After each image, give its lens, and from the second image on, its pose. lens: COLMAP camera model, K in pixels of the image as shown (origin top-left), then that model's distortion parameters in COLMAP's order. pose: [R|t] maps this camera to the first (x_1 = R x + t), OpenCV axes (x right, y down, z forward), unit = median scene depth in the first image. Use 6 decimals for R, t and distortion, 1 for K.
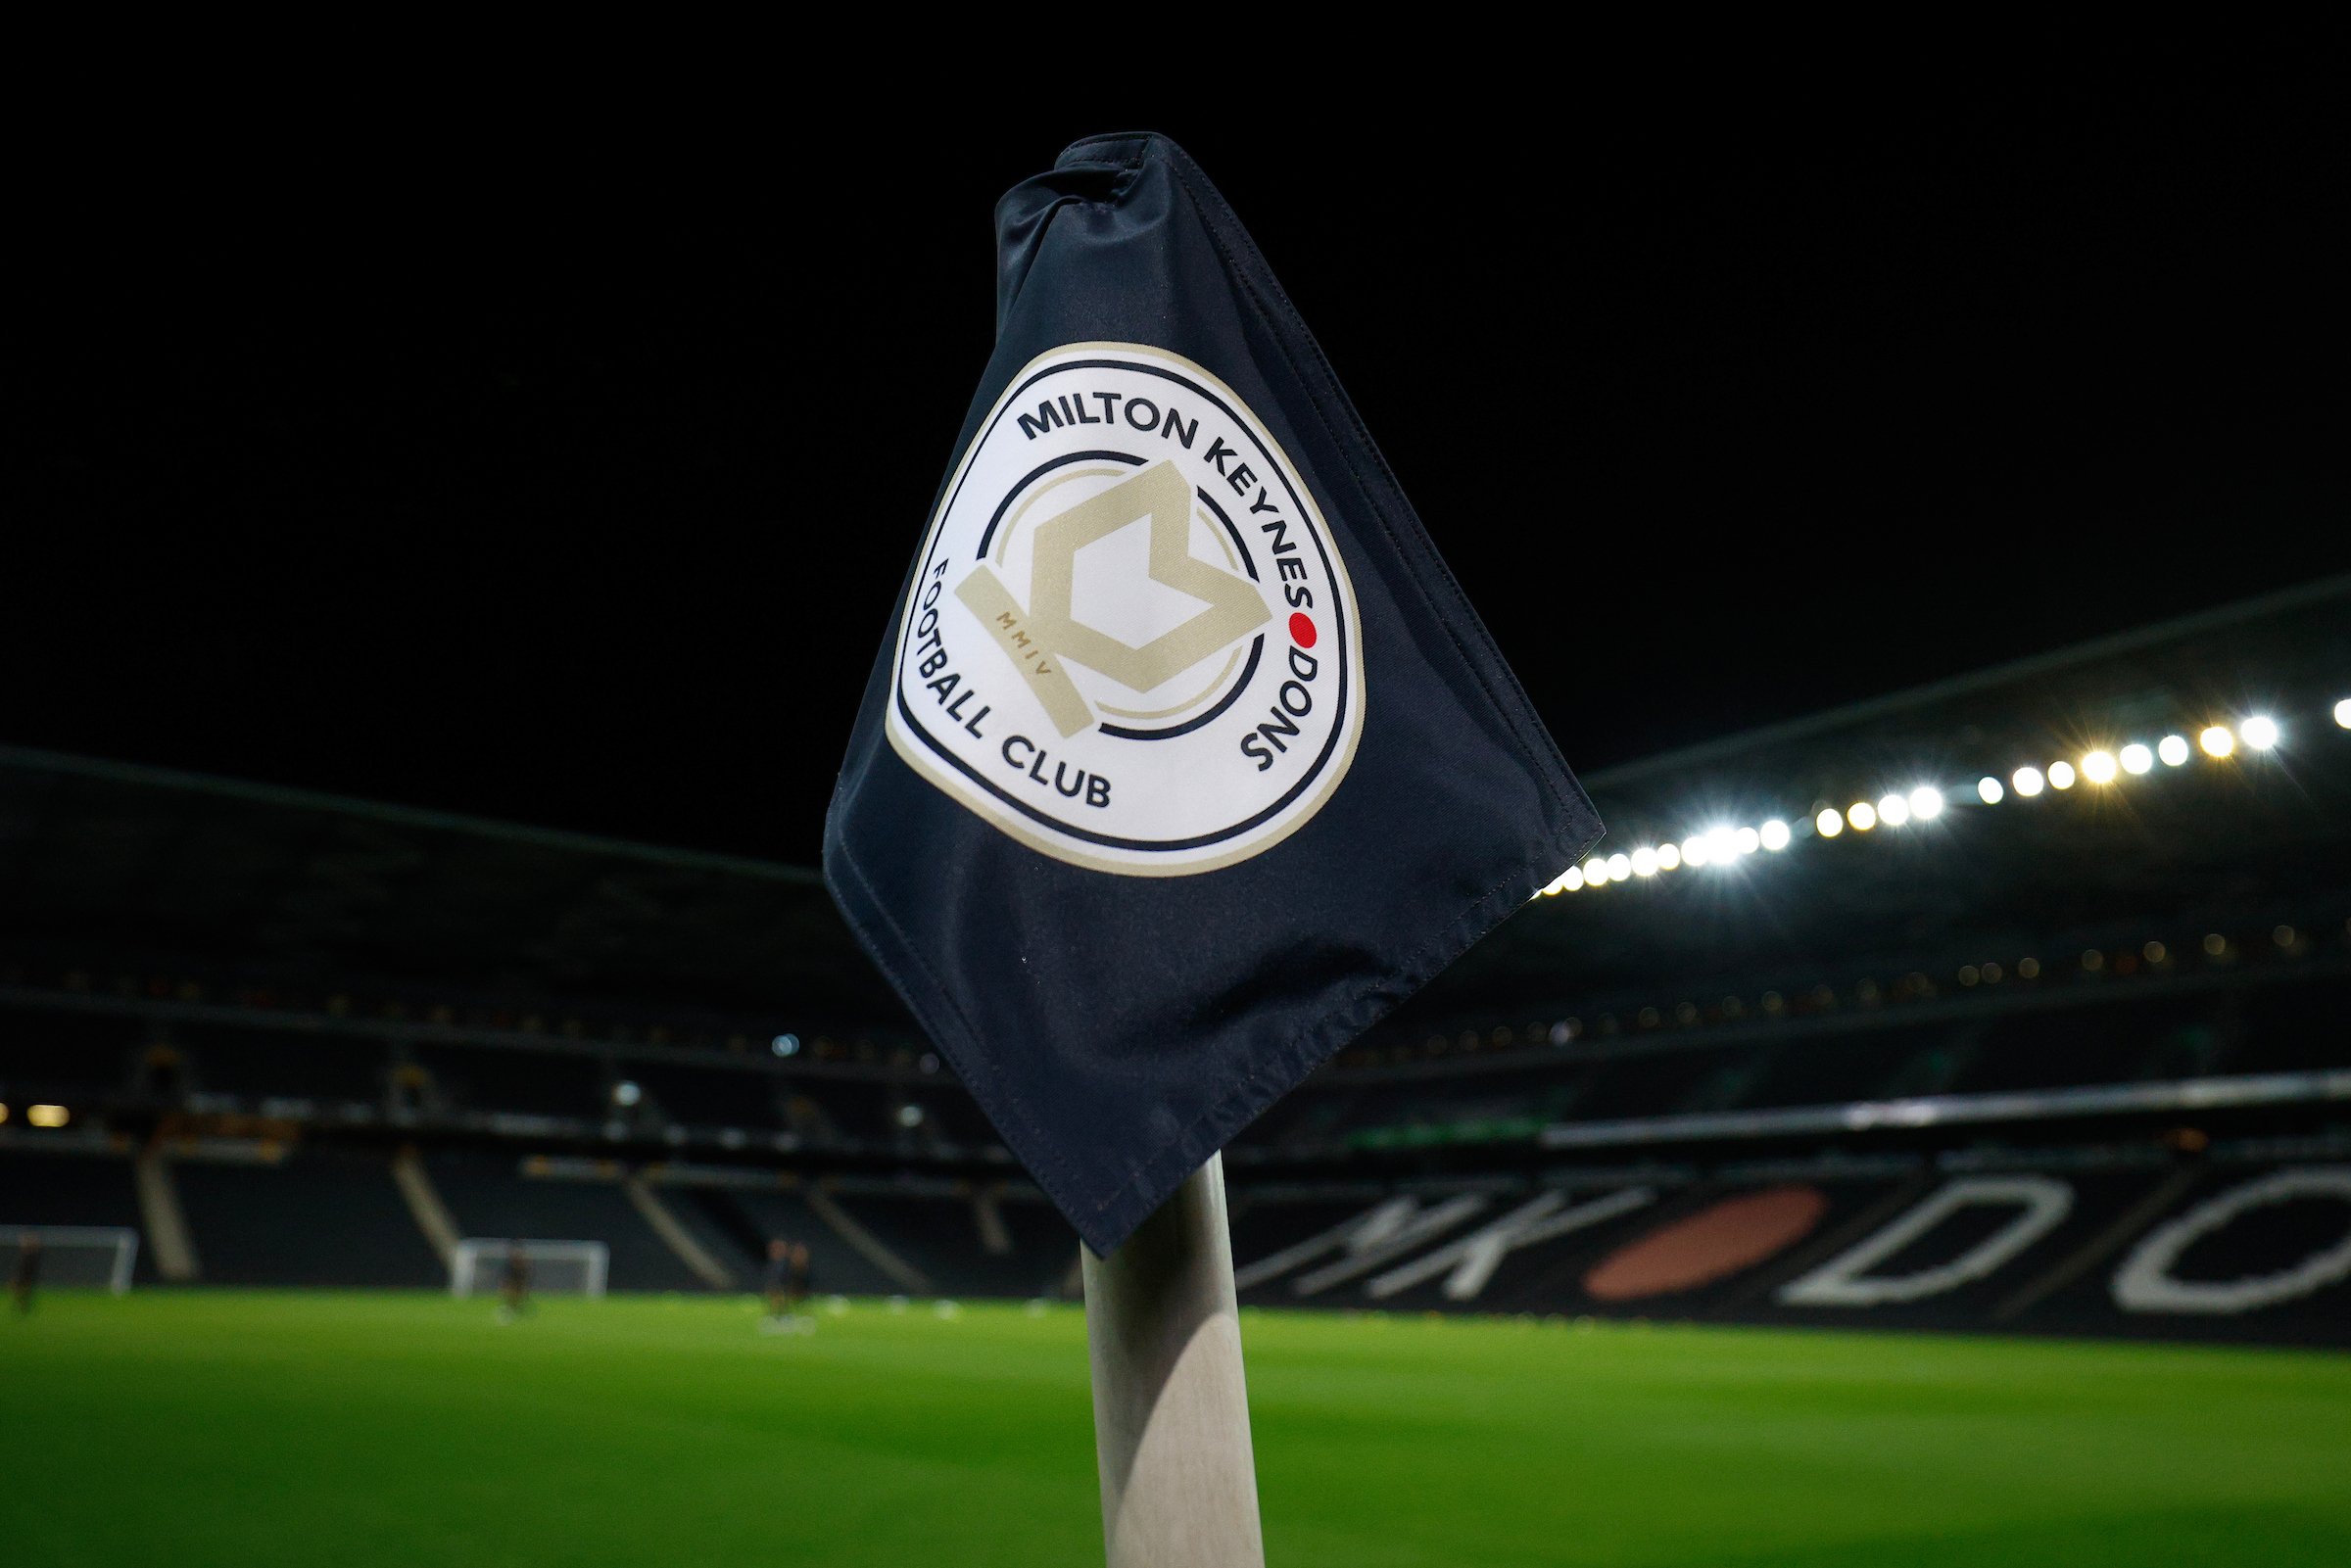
lens RADIAL K [[1596.5, 0, 1157.7], [0, 1596.5, 786.8], [0, 0, 1]] dist [0.003182, -0.000206]
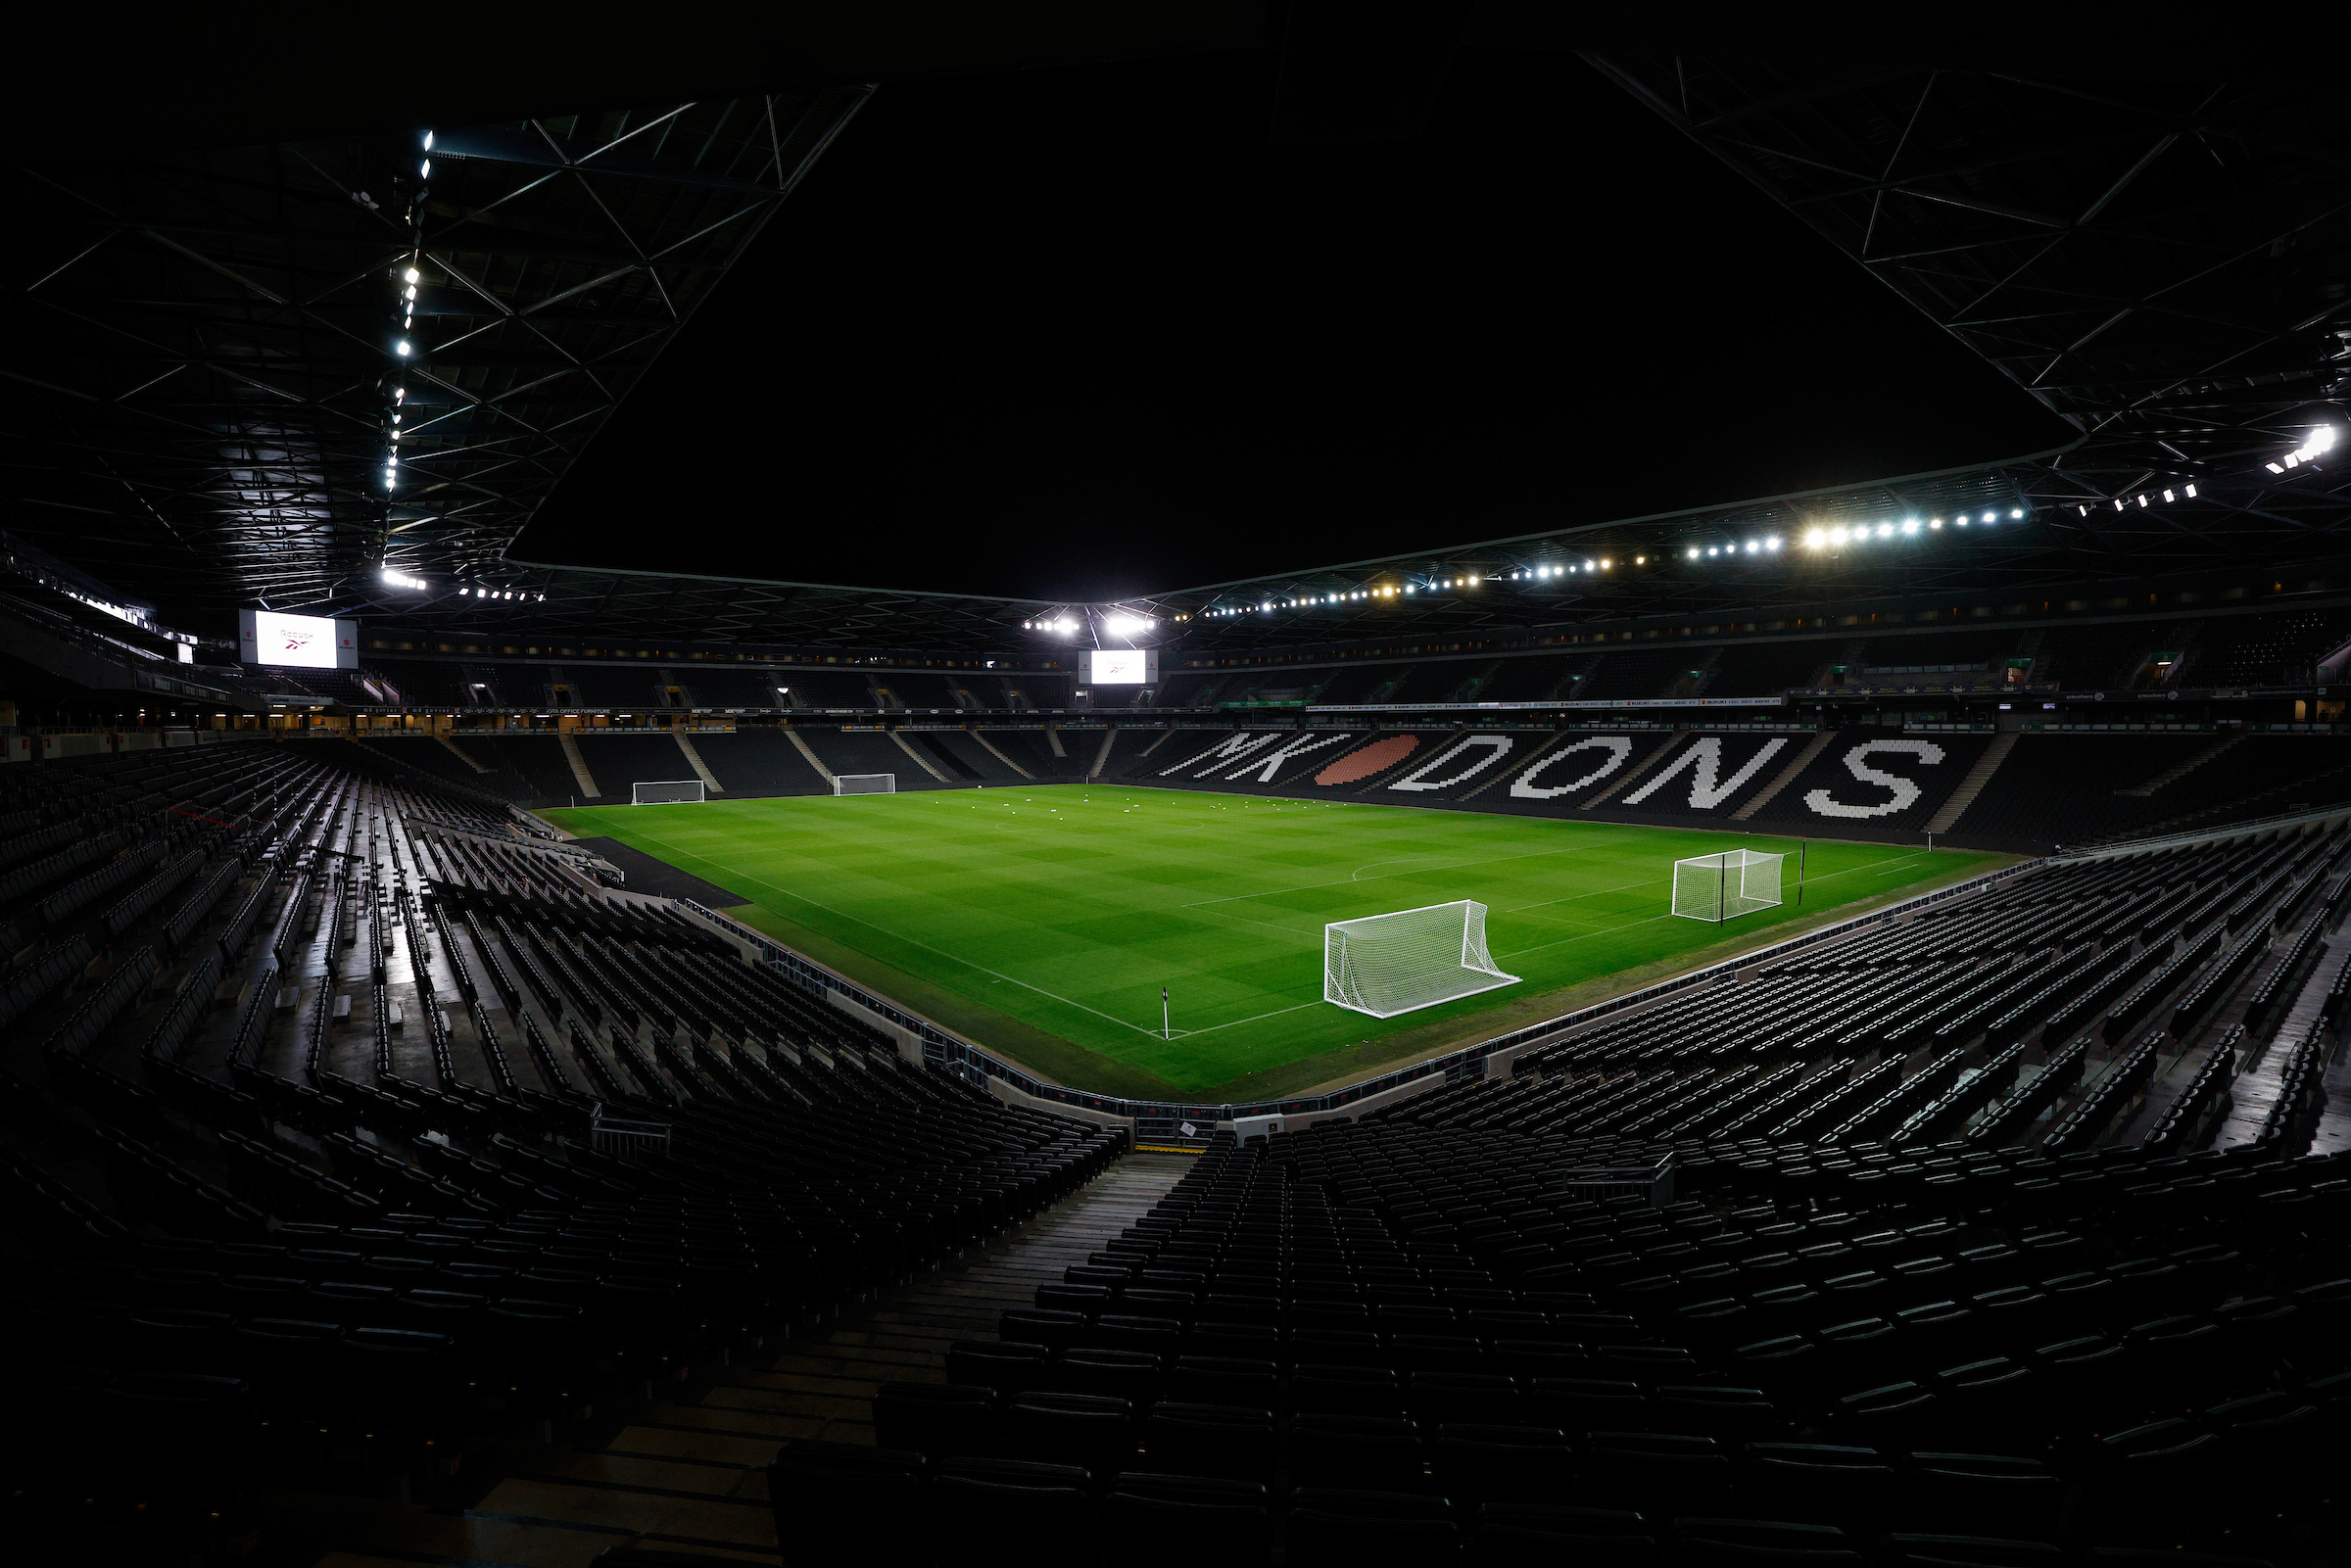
lens RADIAL K [[1016.1, 0, 1186.4], [0, 1016.1, 774.7], [0, 0, 1]] dist [-0.000476, -0.000022]
pose [[0.997949, -0.020951, 0.060495, -0.013992], [-0.003791, 0.923935, 0.382531, -0.258413], [-0.063908, -0.381975, 0.921960, -0.362654]]
